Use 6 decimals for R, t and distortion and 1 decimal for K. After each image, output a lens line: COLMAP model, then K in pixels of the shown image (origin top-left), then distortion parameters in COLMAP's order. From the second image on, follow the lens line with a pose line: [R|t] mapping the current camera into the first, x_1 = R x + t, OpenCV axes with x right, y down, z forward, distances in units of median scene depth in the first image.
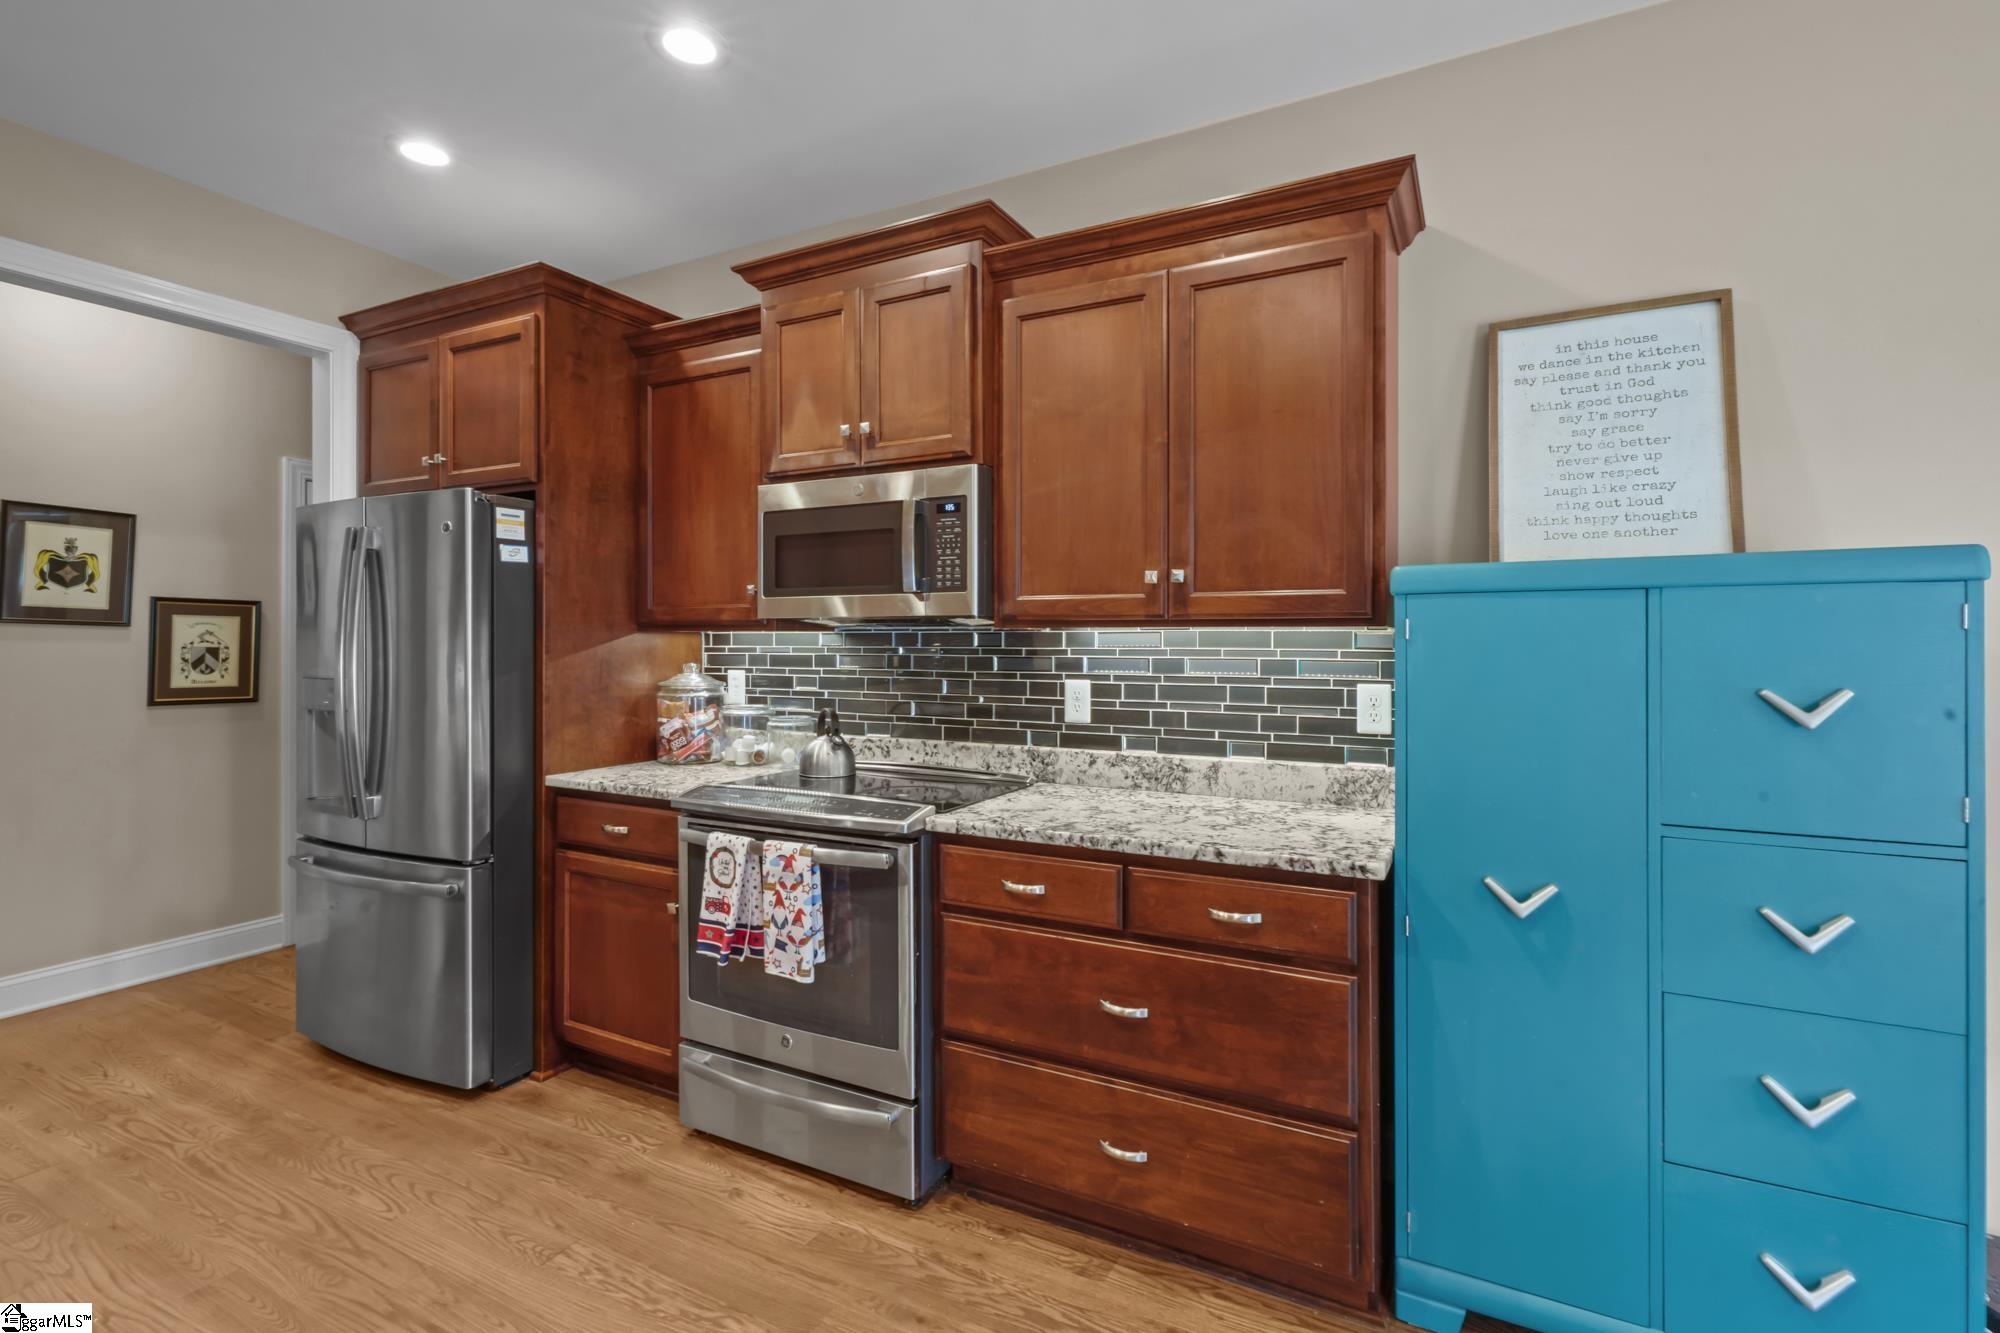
lens RADIAL K [[903.2, 0, 1012.5], [0, 903.2, 648.7], [0, 0, 1]] dist [-0.001361, 0.000402]
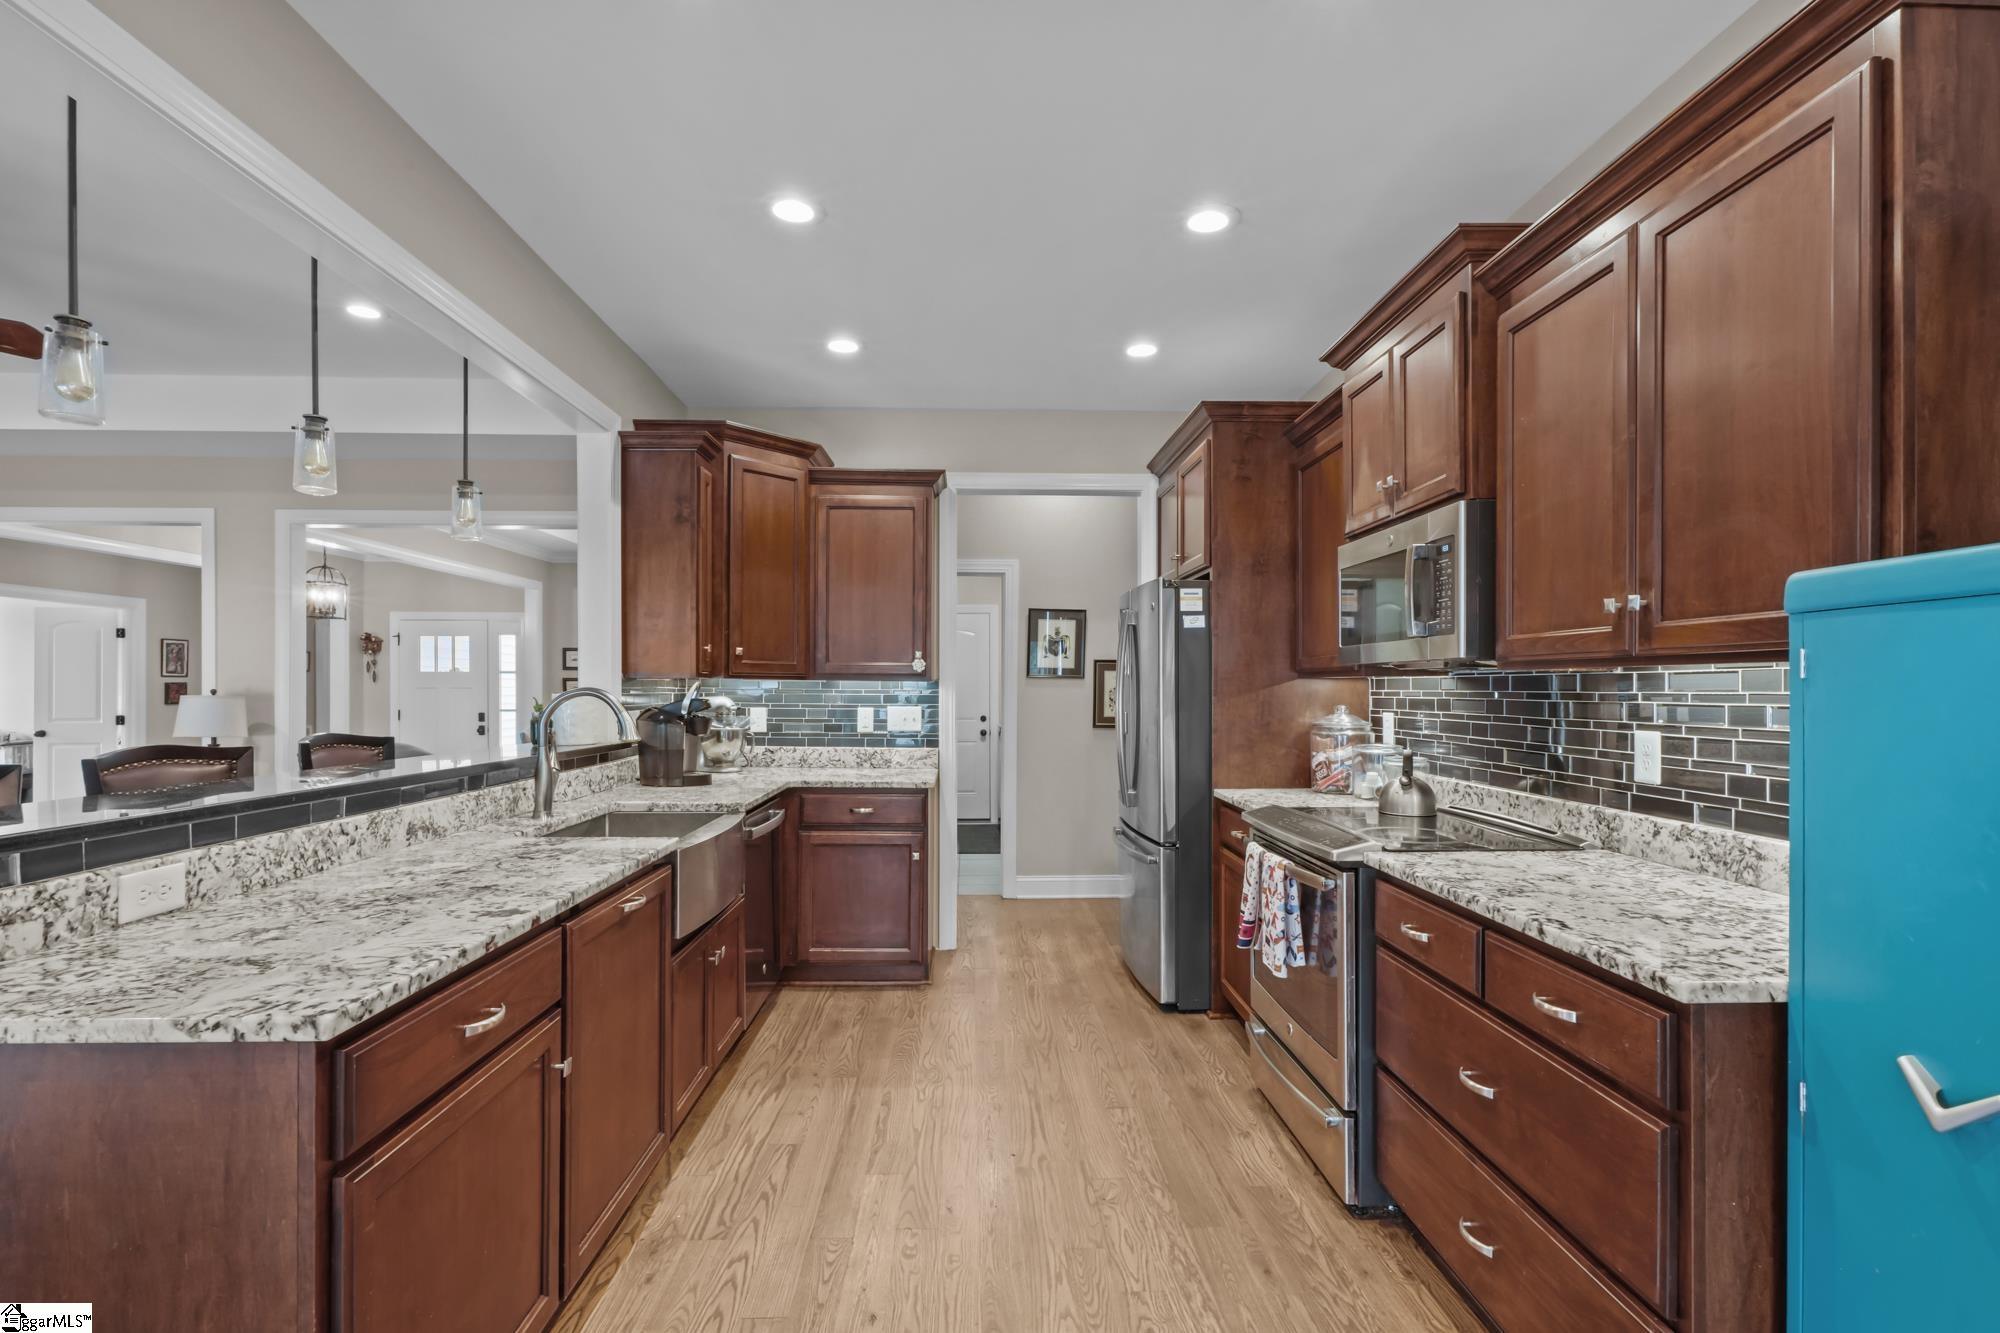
lens RADIAL K [[903.2, 0, 1002.3], [0, 903.2, 693.5], [0, 0, 1]] dist [-0.001361, 0.000402]
pose [[0.490163, 0.002819, -0.871626, 0.536554], [-0.002410, 0.999995, 0.001879, 0.000653], [0.871627, 0.001180, 0.490168, 0.097435]]
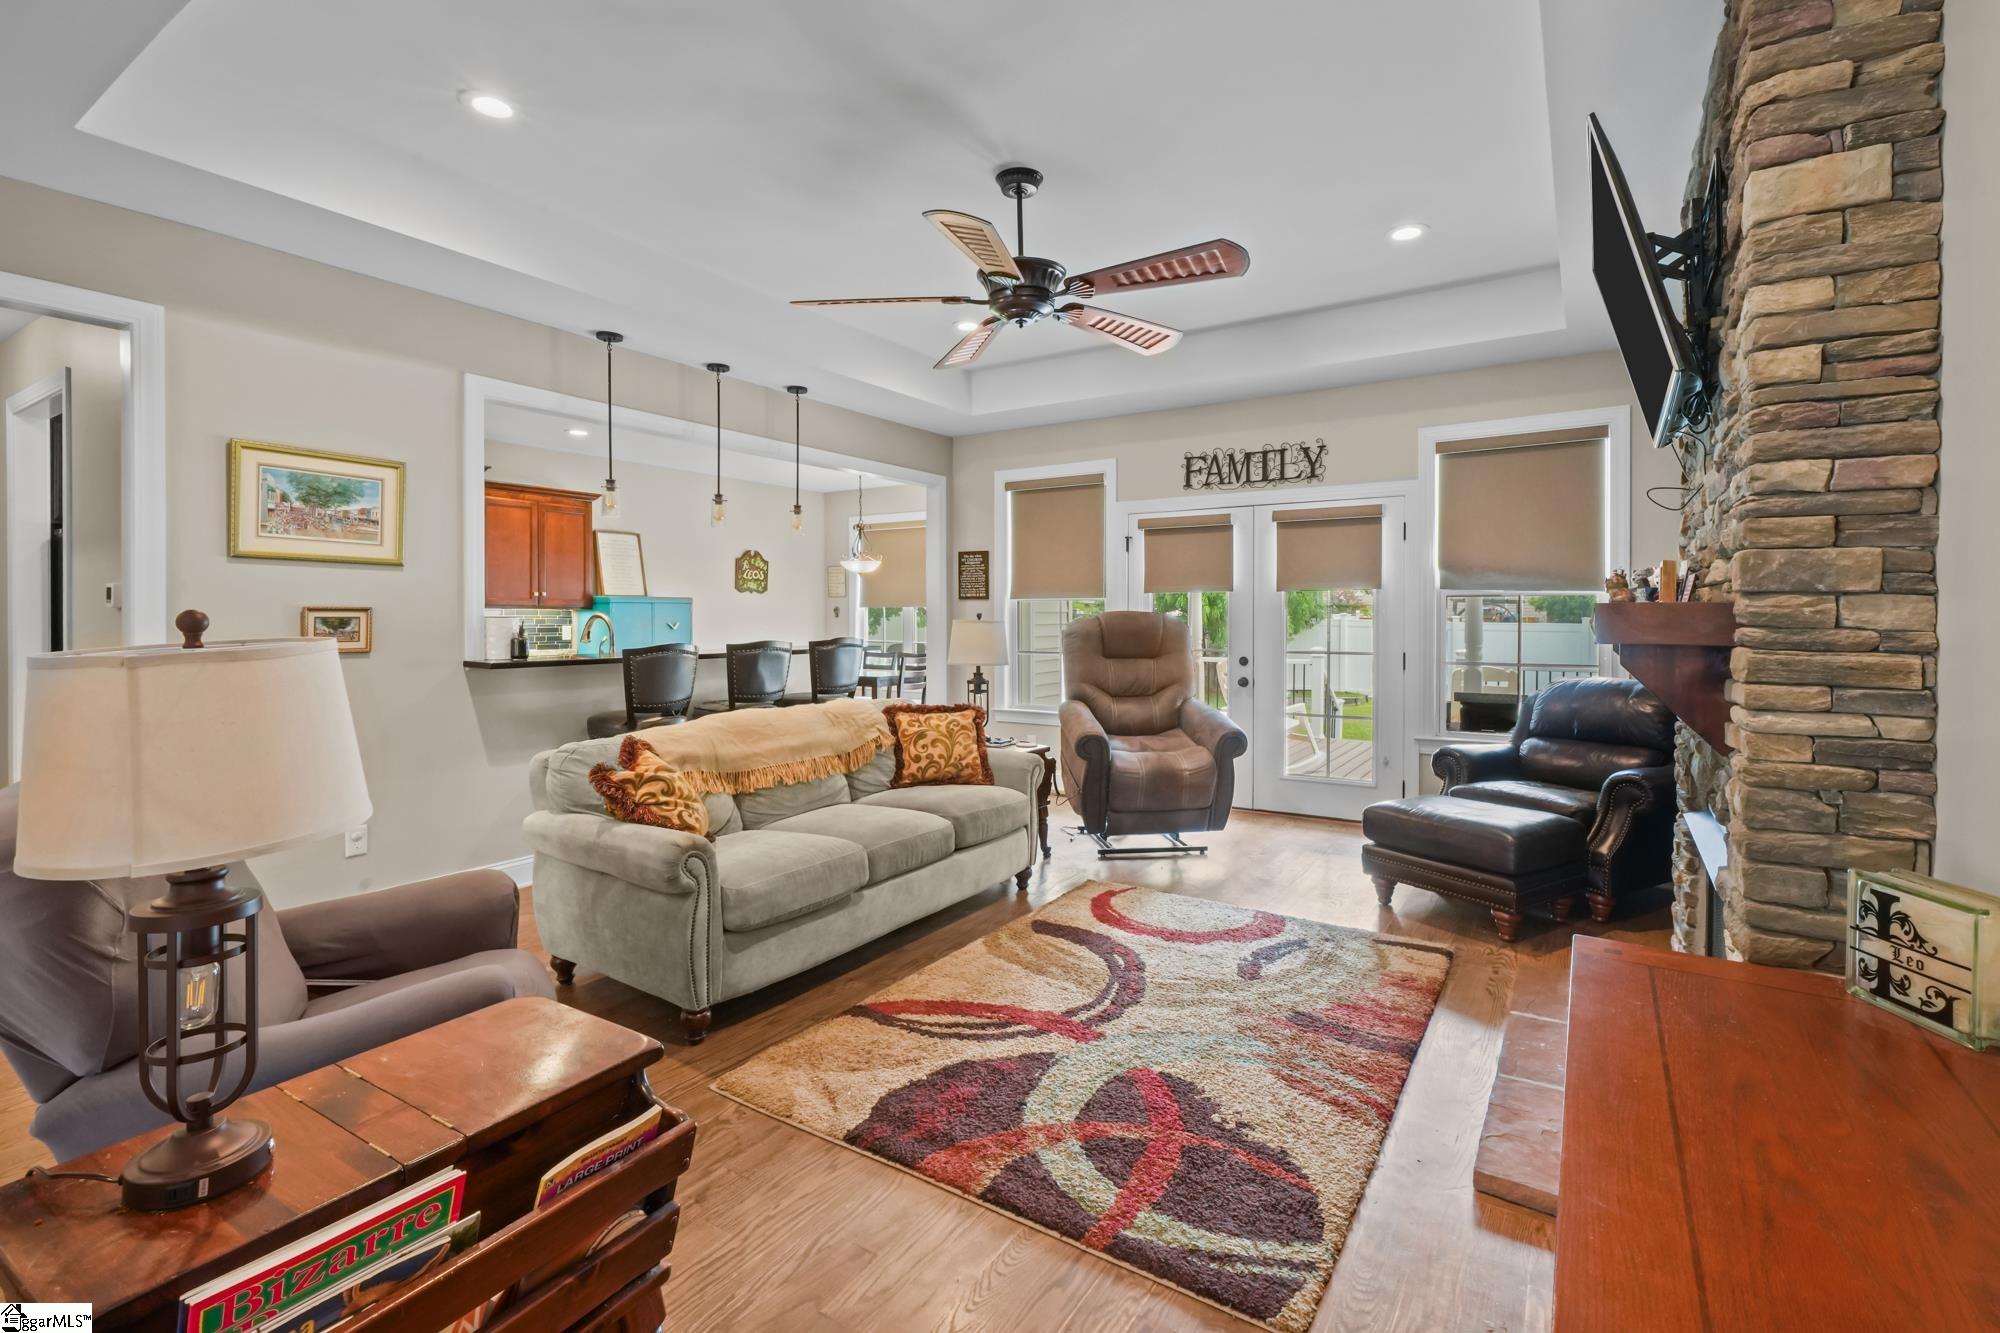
lens RADIAL K [[903.2, 0, 999.5], [0, 903.2, 631.0], [0, 0, 1]] dist [-0.001361, 0.000402]
pose [[0.105883, -0.017833, 0.994219, -2.669572], [0.001558, 0.999841, 0.017768, 0.000678], [-0.994377, -0.000332, 0.105894, -0.950198]]
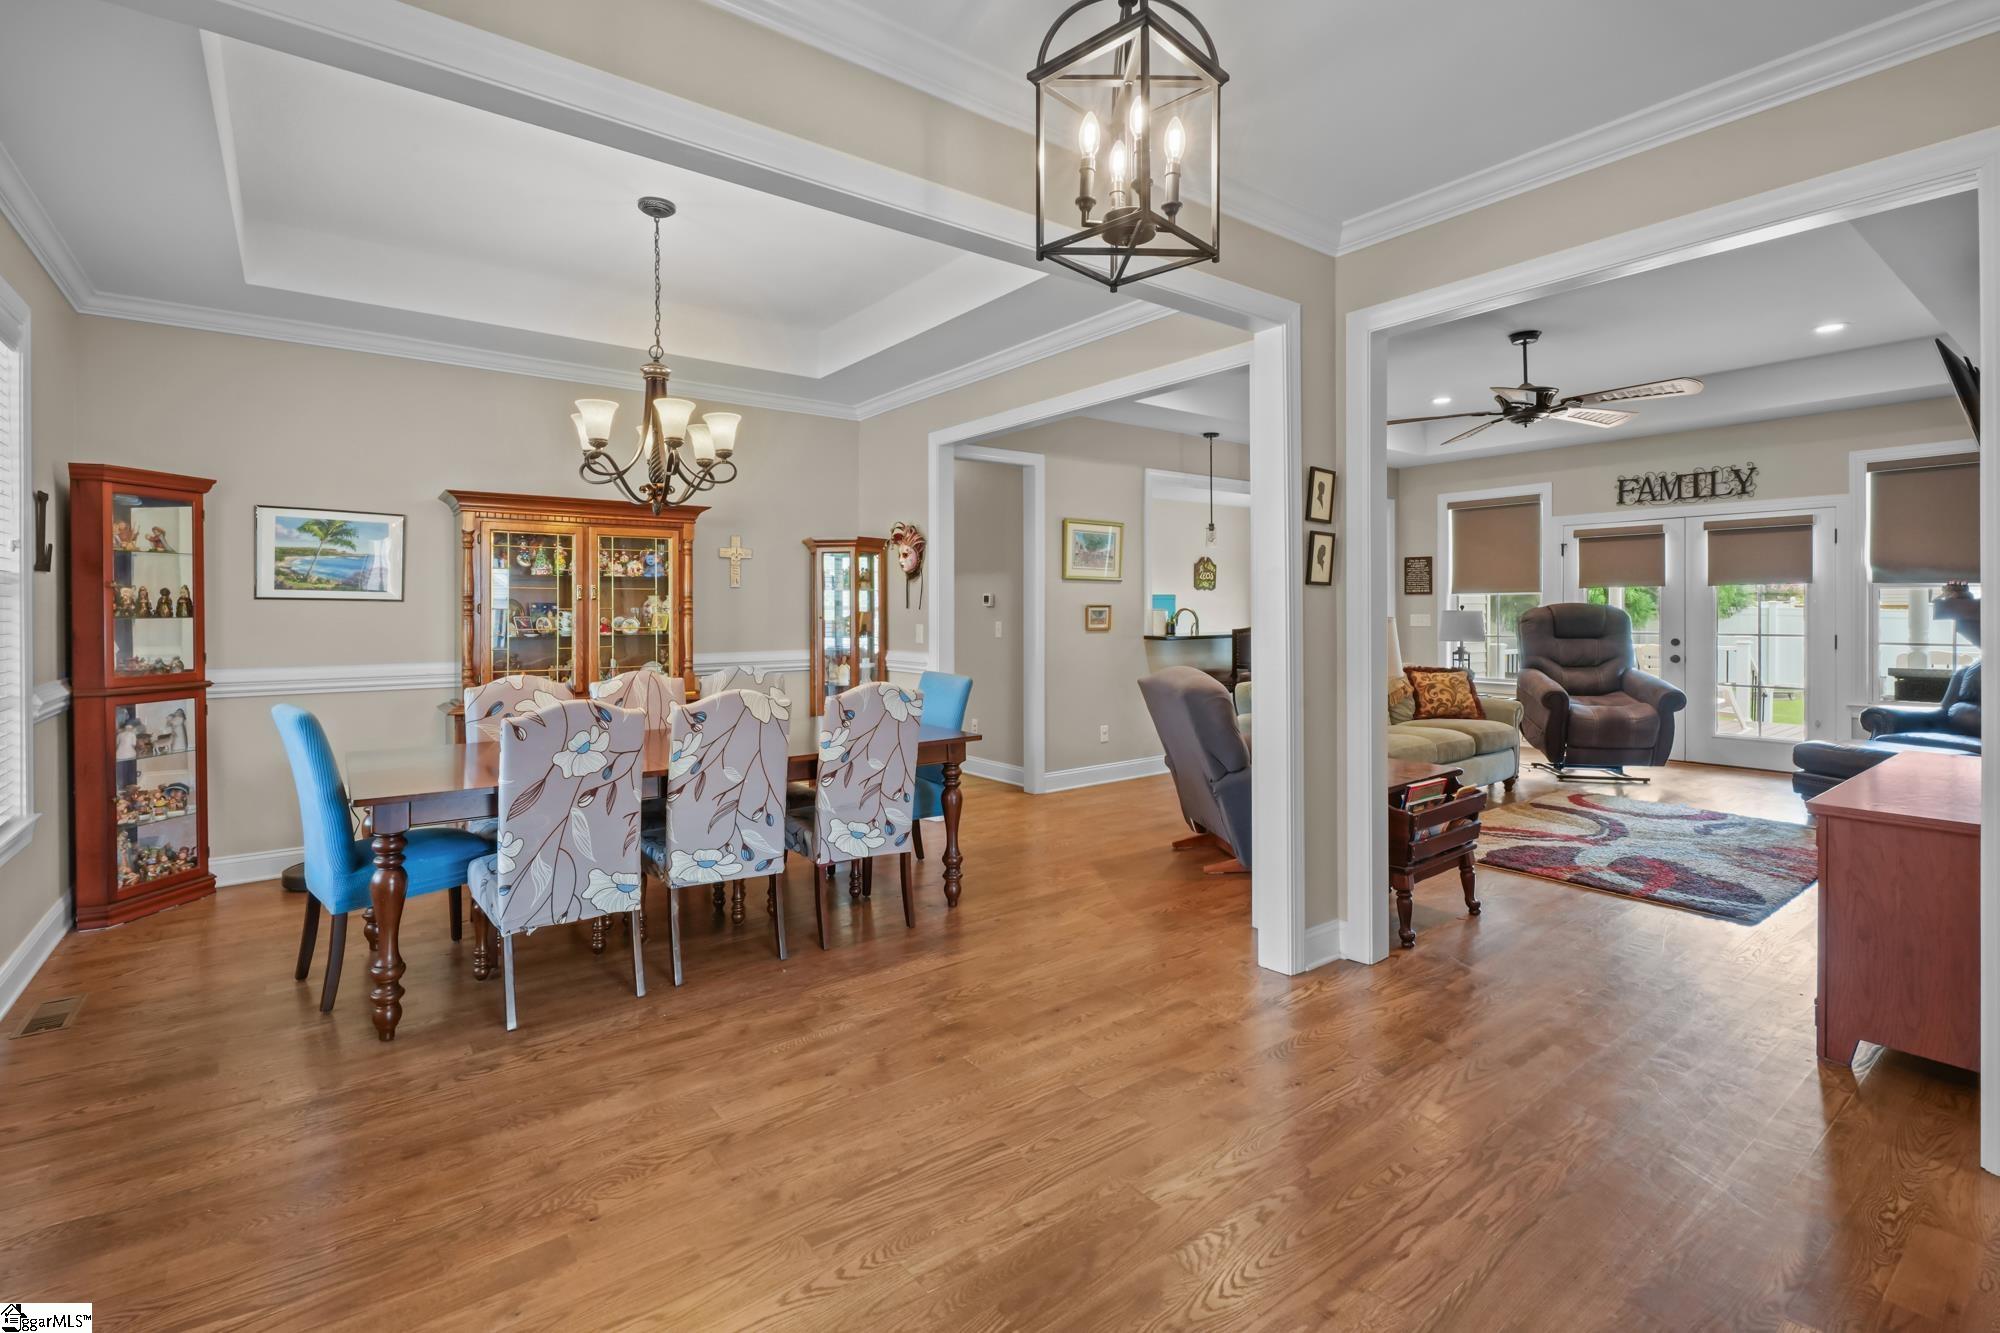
lens RADIAL K [[903.2, 0, 993.4], [0, 903.2, 618.7], [0, 0, 1]] dist [-0.001361, 0.000402]
pose [[0.438622, -0.014236, 0.898559, -3.918055], [0.008099, 0.999897, 0.011888, -0.007276], [-0.898635, 0.002063, 0.438692, -0.615653]]
